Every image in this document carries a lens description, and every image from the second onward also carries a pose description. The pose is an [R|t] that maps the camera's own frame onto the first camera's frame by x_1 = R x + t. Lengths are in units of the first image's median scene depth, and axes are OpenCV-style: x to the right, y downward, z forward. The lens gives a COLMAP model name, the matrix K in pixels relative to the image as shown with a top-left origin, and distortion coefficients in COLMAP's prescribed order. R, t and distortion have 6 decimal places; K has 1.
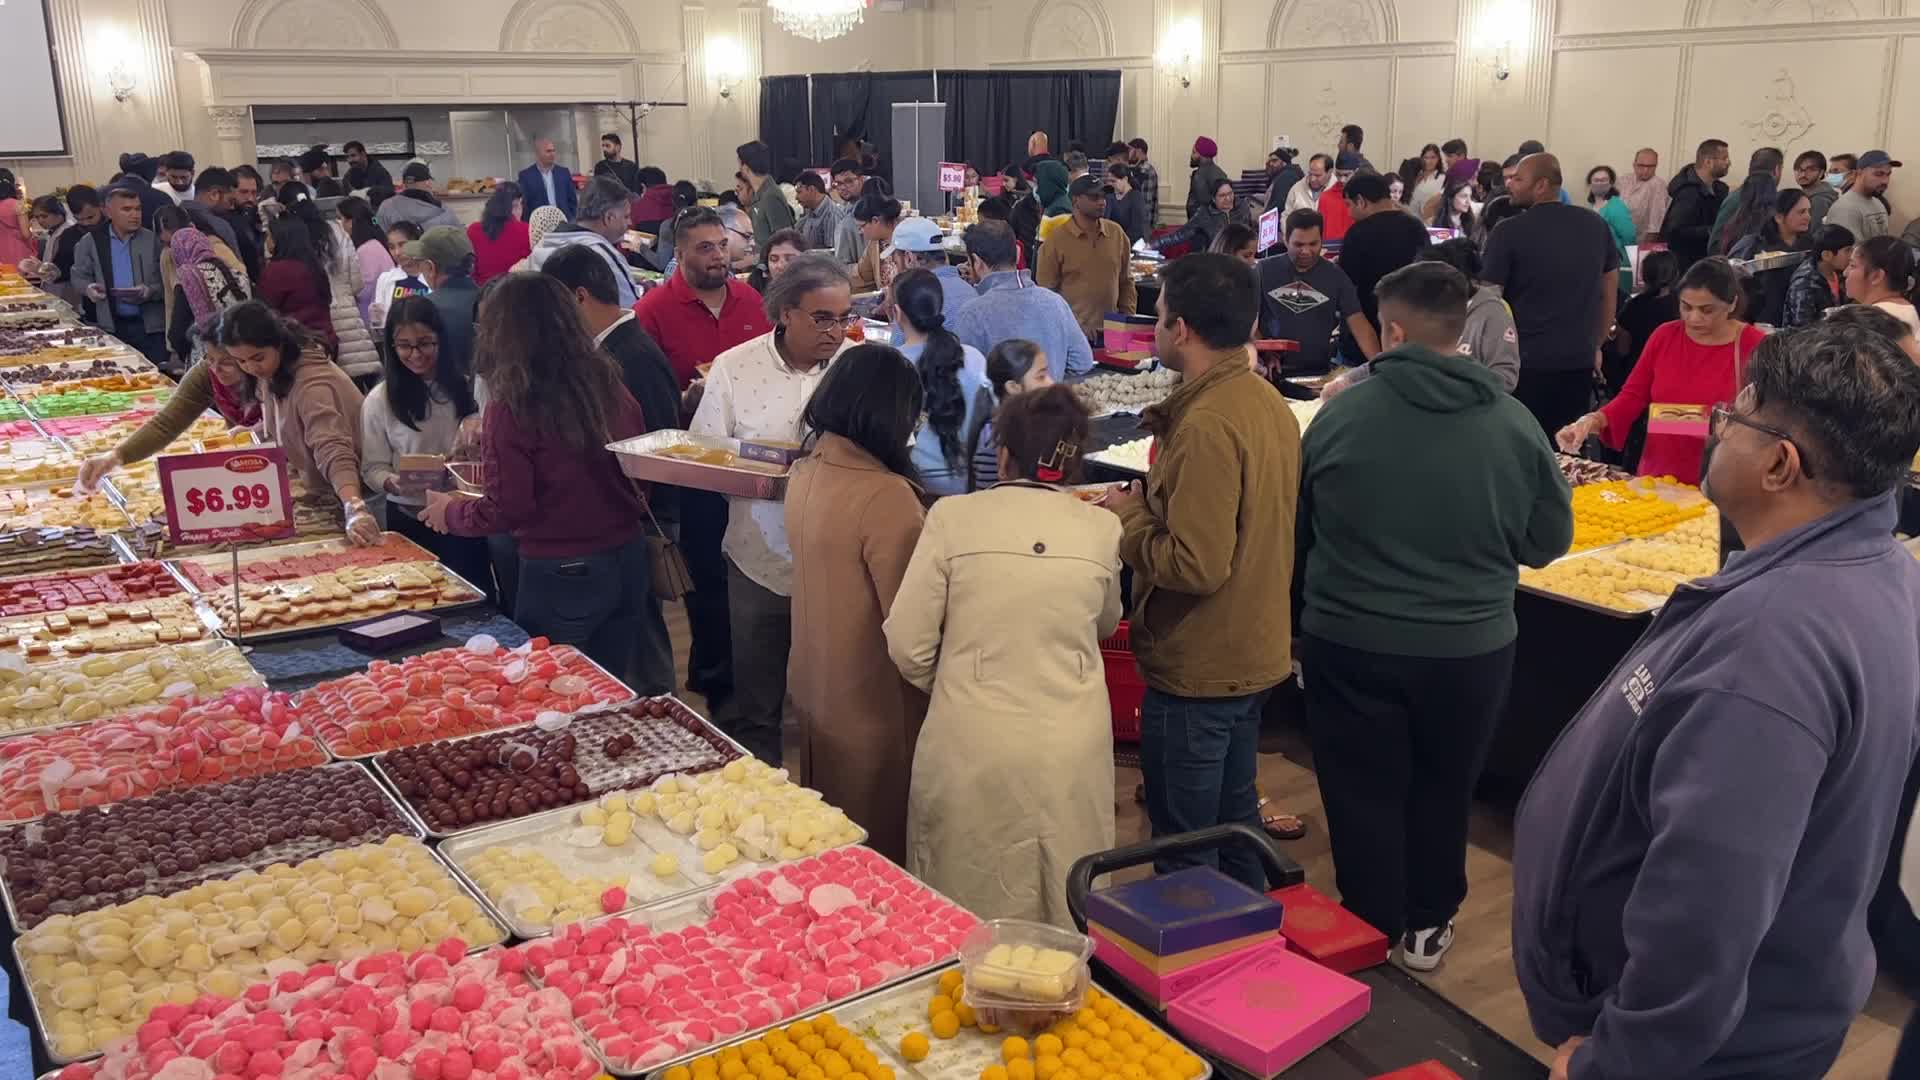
lens RADIAL K [[1676.2, 0, 957.2], [0, 1676.2, 533.5], [0, 0, 1]] dist [0.087250, -0.131035]
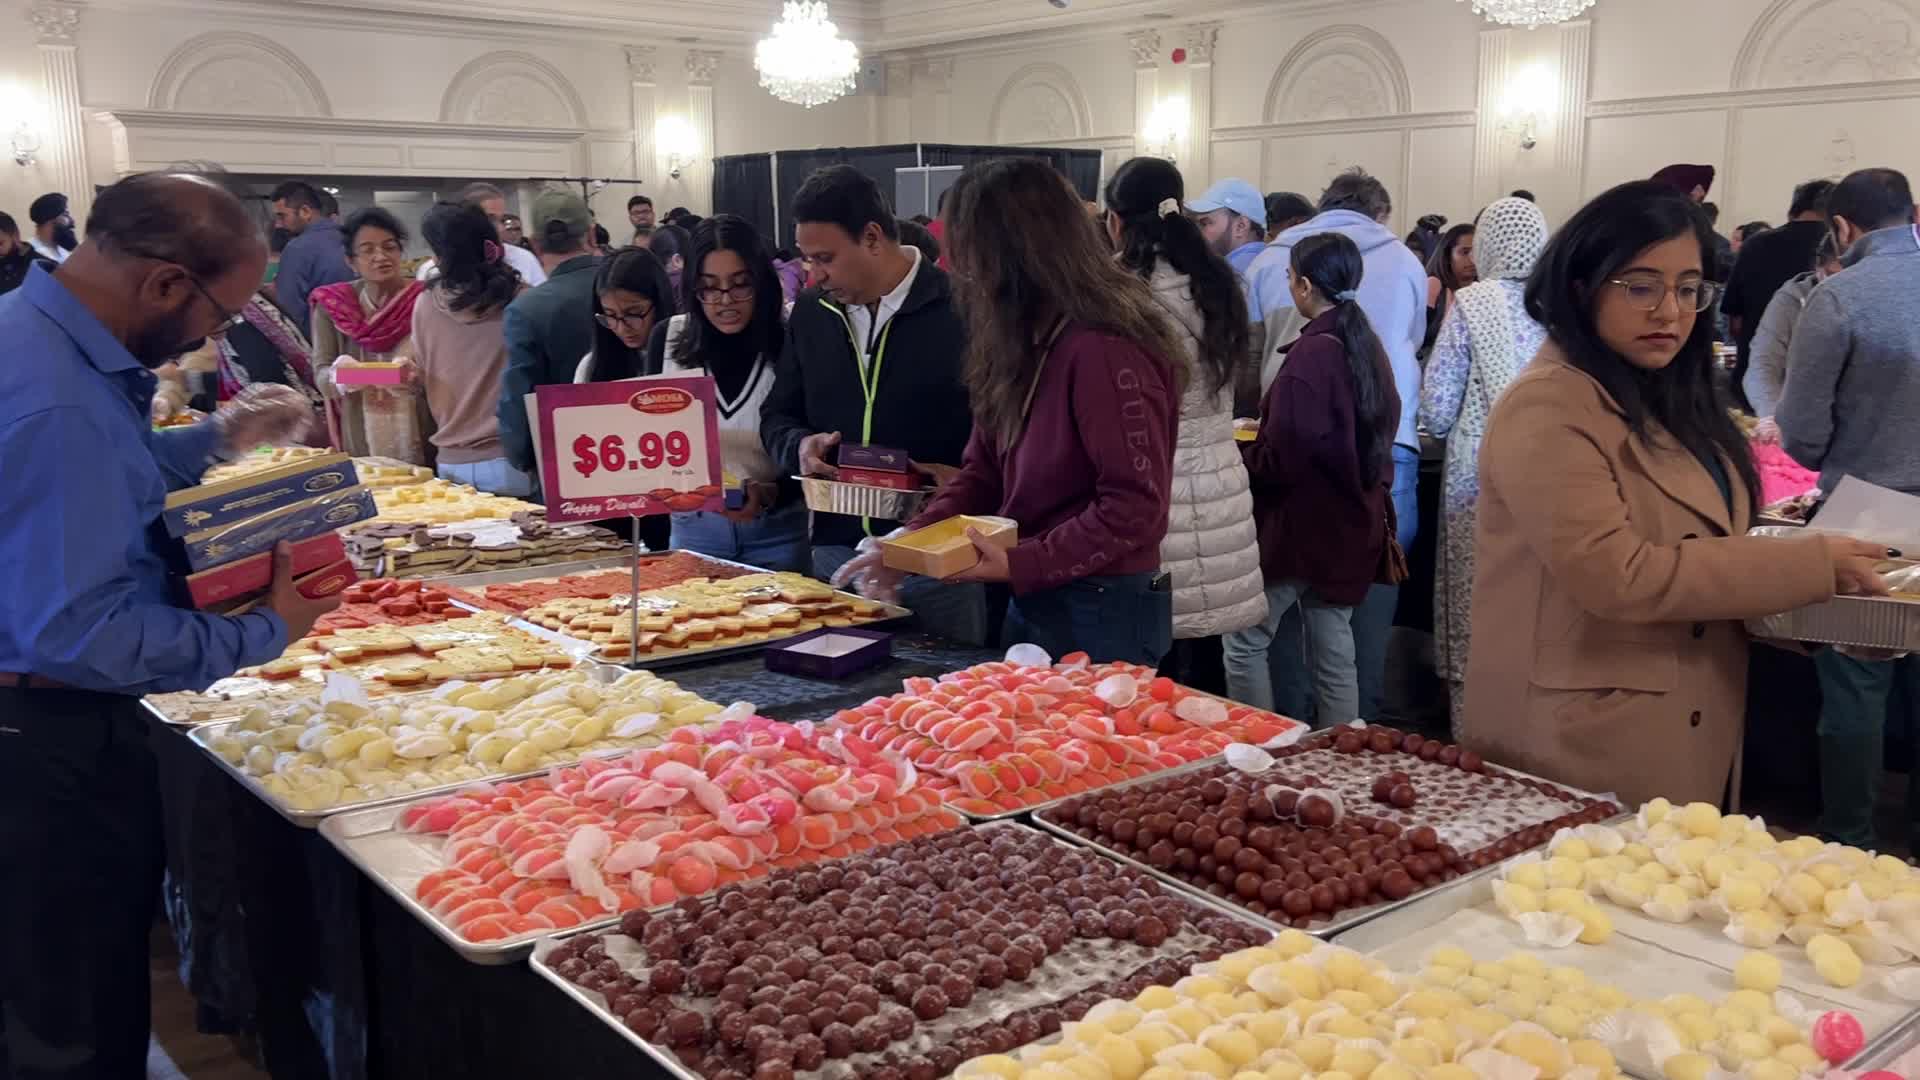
lens RADIAL K [[1676.2, 0, 970.9], [0, 1676.2, 530.4], [0, 0, 1]] dist [0.087250, -0.131035]
pose [[0.995183, -0.011837, 0.097320, -0.330263], [0.019112, 0.997063, -0.074168, 0.057324], [-0.096156, 0.075671, 0.992486, 0.297693]]
